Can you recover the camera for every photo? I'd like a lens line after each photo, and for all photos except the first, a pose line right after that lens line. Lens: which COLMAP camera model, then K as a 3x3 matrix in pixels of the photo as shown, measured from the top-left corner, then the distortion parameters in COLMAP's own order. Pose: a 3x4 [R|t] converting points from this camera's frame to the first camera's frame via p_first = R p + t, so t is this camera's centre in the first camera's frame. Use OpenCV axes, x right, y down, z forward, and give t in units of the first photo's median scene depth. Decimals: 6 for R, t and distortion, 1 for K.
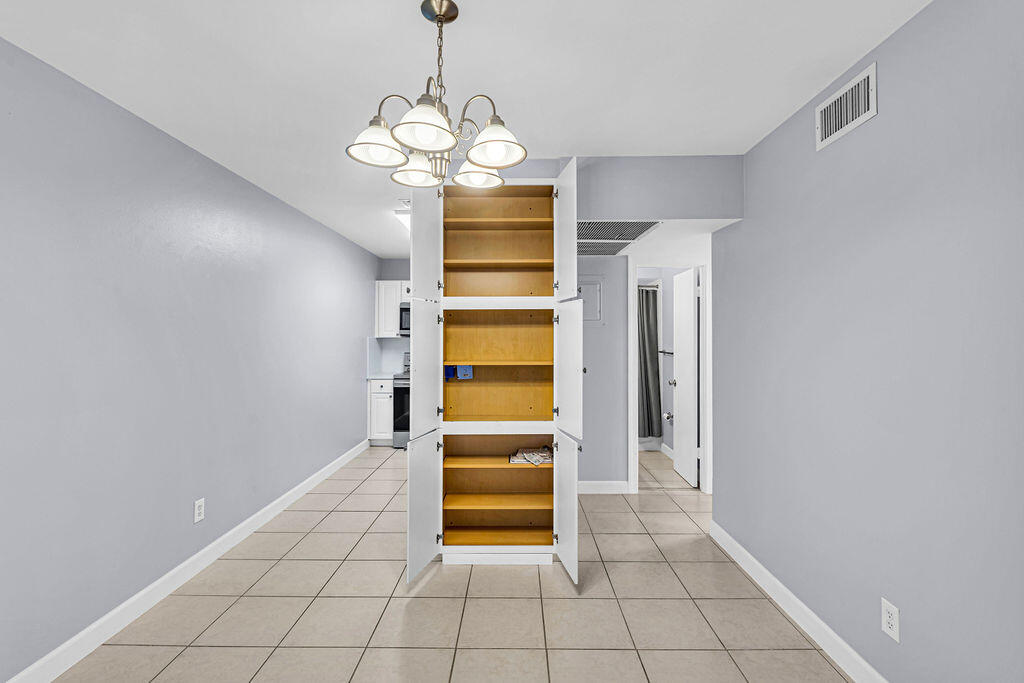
lens RADIAL K [[463.2, 0, 513.9], [0, 463.2, 333.0], [0, 0, 1]] dist [-0.008725, 0.001182]
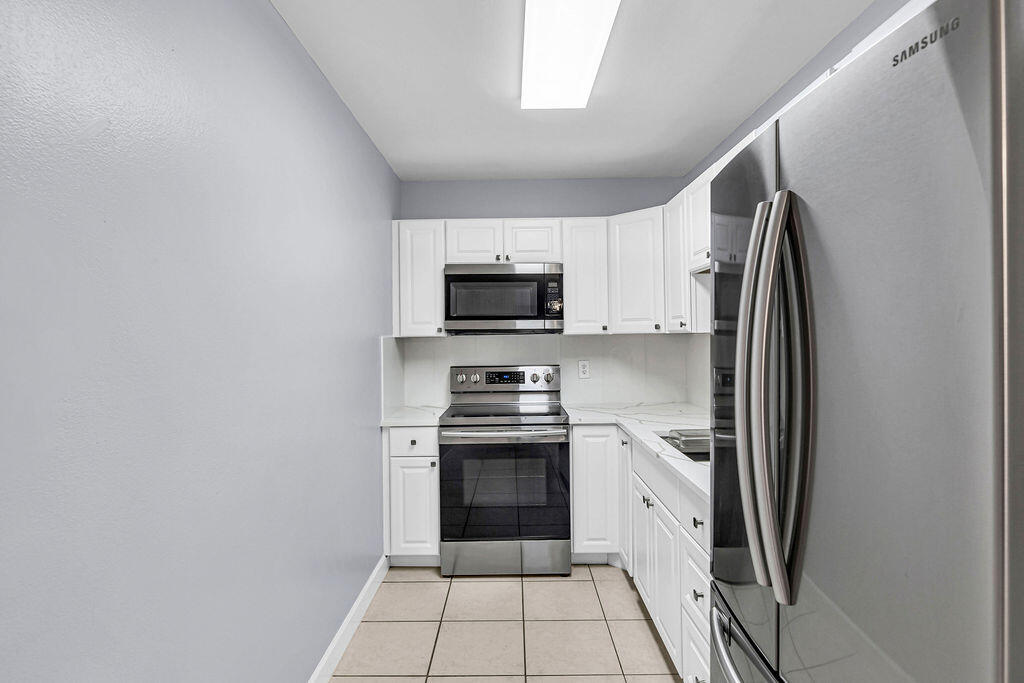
lens RADIAL K [[484.5, 0, 508.5], [0, 484.5, 342.3], [0, 0, 1]] dist [-0.008289, 0.002208]
pose [[0.999855, -0.013525, -0.010388, -0.314557], [0.013750, 0.999665, 0.021943, 0.010578], [0.010088, -0.022083, 0.999705, 0.889935]]
